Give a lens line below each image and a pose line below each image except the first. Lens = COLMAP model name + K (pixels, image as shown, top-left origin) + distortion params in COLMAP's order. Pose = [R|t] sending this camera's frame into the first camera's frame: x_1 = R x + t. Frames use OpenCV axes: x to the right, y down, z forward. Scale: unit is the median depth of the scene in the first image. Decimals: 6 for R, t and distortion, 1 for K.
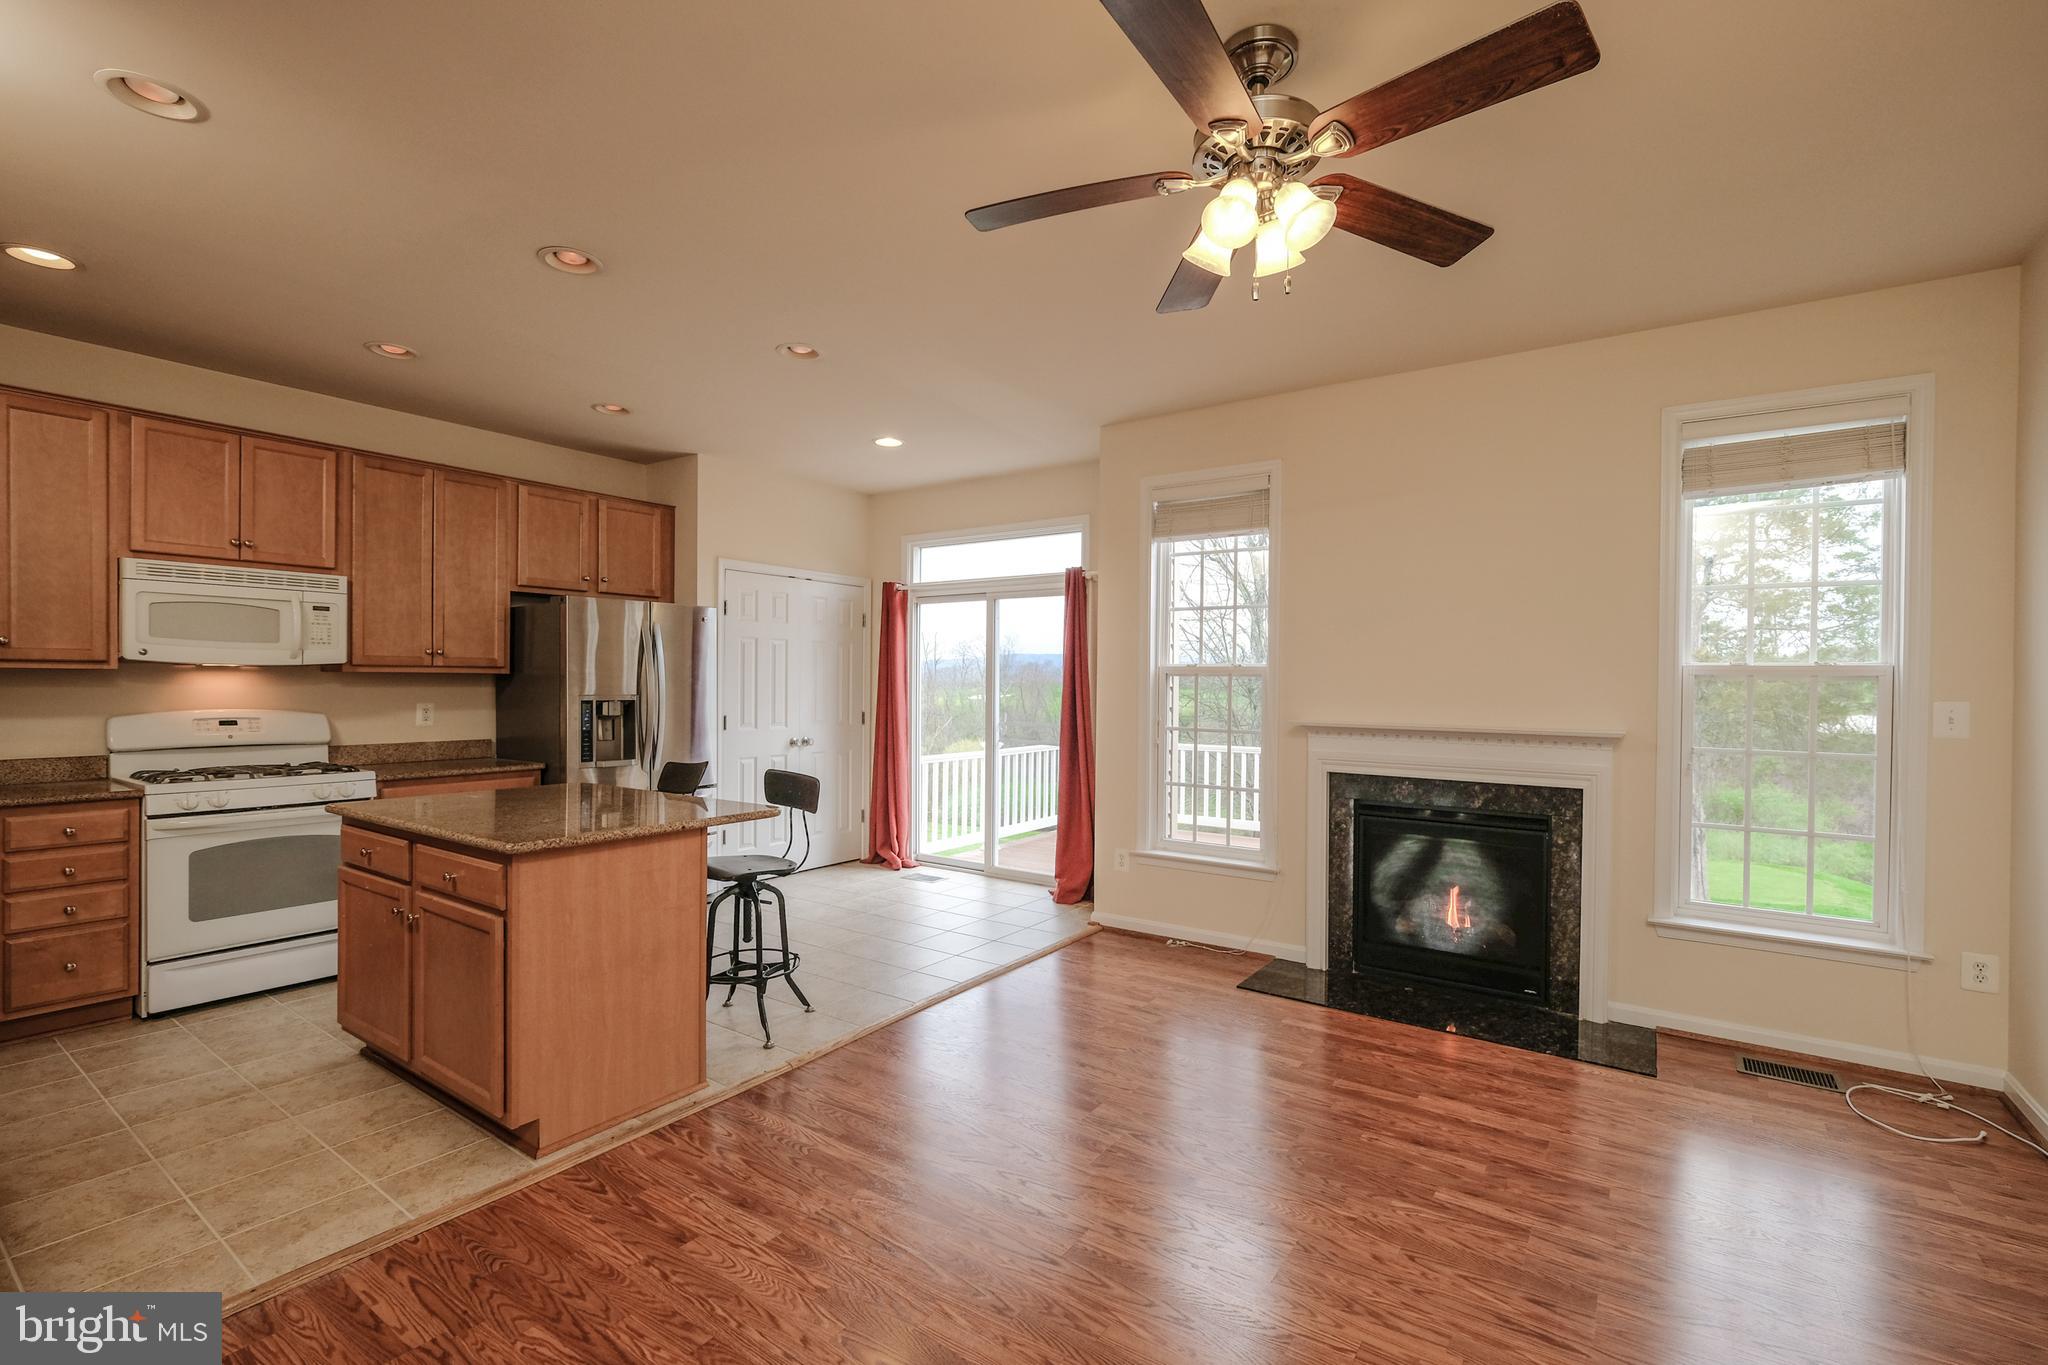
lens RADIAL K [[908.5, 0, 1021.2], [0, 908.5, 690.3], [0, 0, 1]] dist [-0.002588, -0.001033]
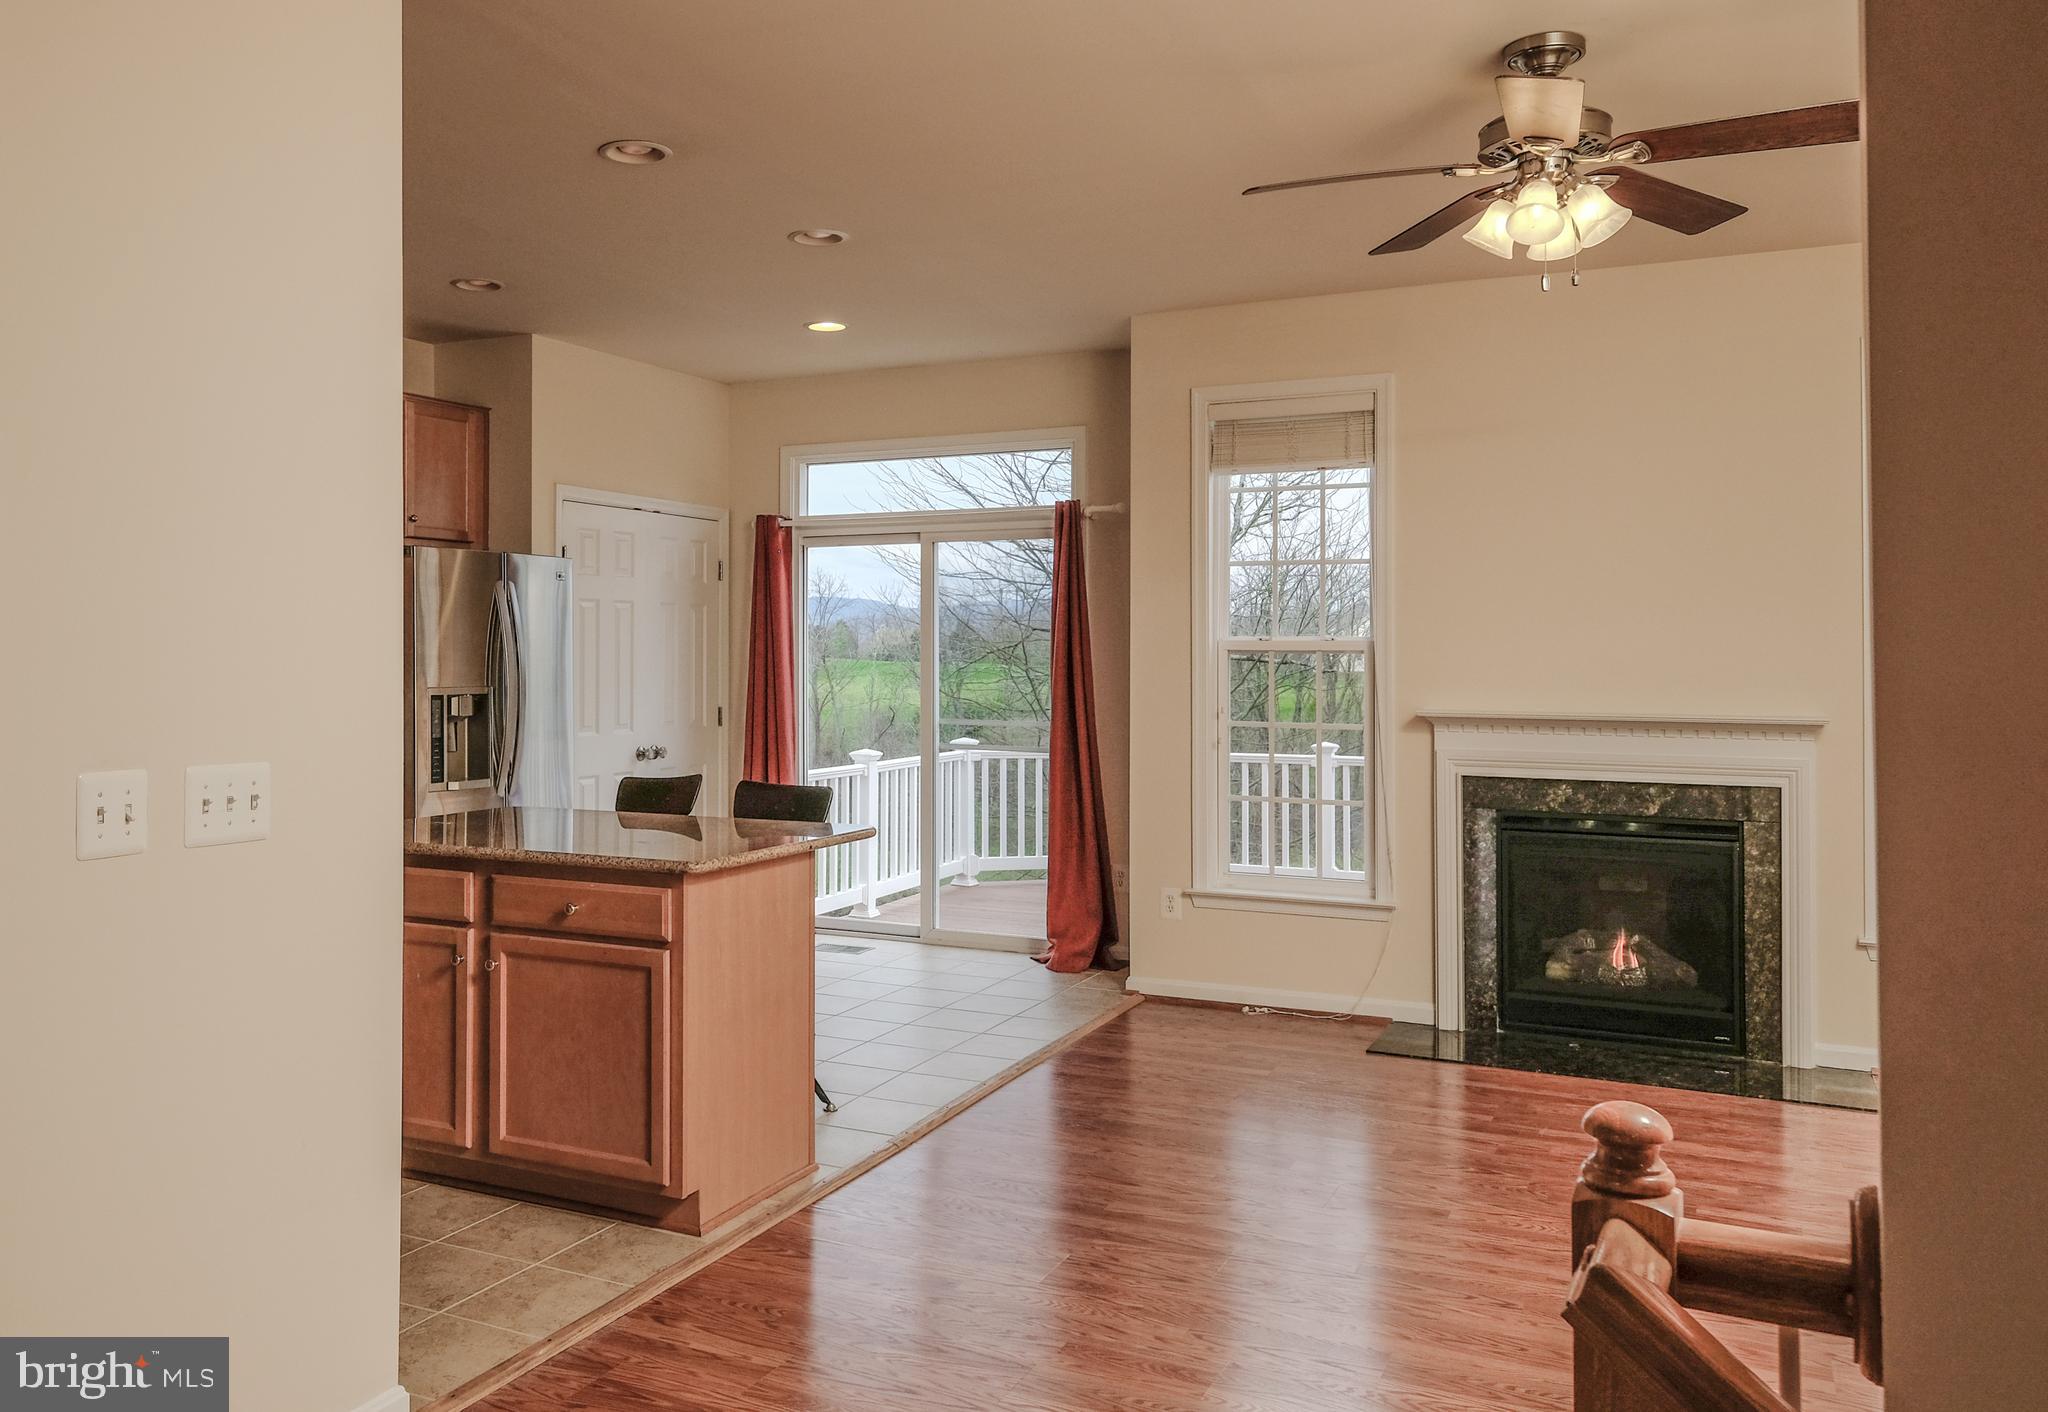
lens RADIAL K [[1637.8, 0, 863.7], [0, 1637.8, 623.1], [0, 0, 1]] dist [-0.017274, 0.021674]
pose [[0.992527, -0.006834, 0.121836, -0.342926], [0.009992, 0.999629, -0.025330, -0.010249], [-0.121617, 0.026358, 0.992227, -0.334626]]
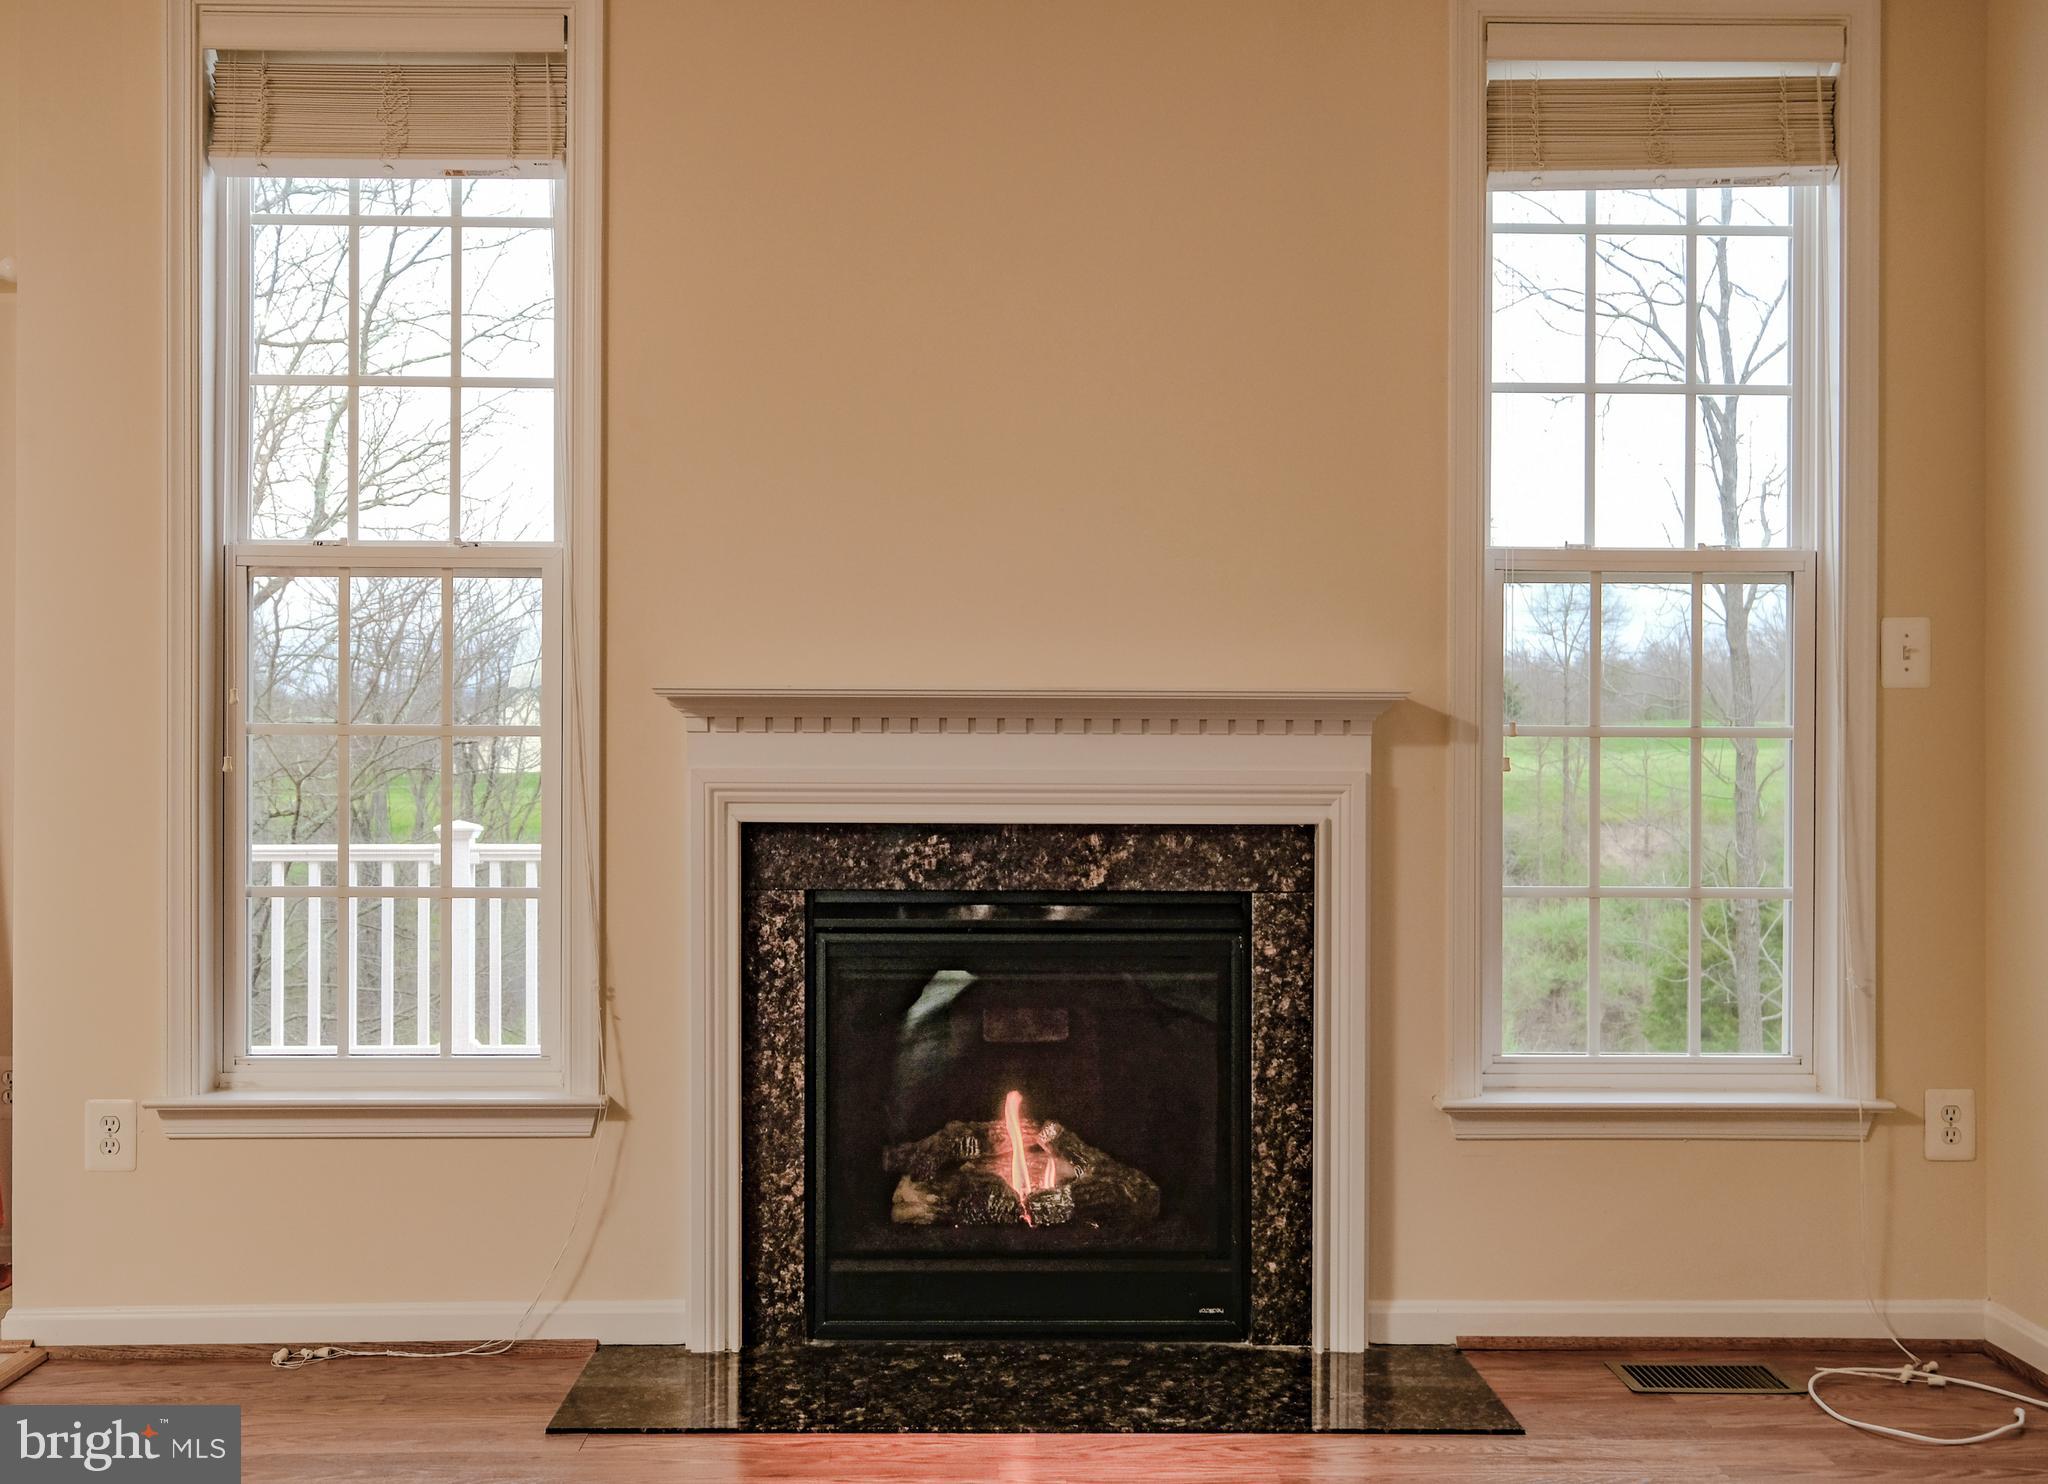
lens RADIAL K [[2282.5, 0, 1019.3], [0, 2282.5, 753.5], [0, 0, 1]] dist [0.024982, 0.000000]
pose [[0.803599, -0.006925, 0.595131, -0.132960], [0.011744, 0.999922, -0.004224, 0.067030], [-0.595056, 0.010383, 0.803617, 0.170059]]
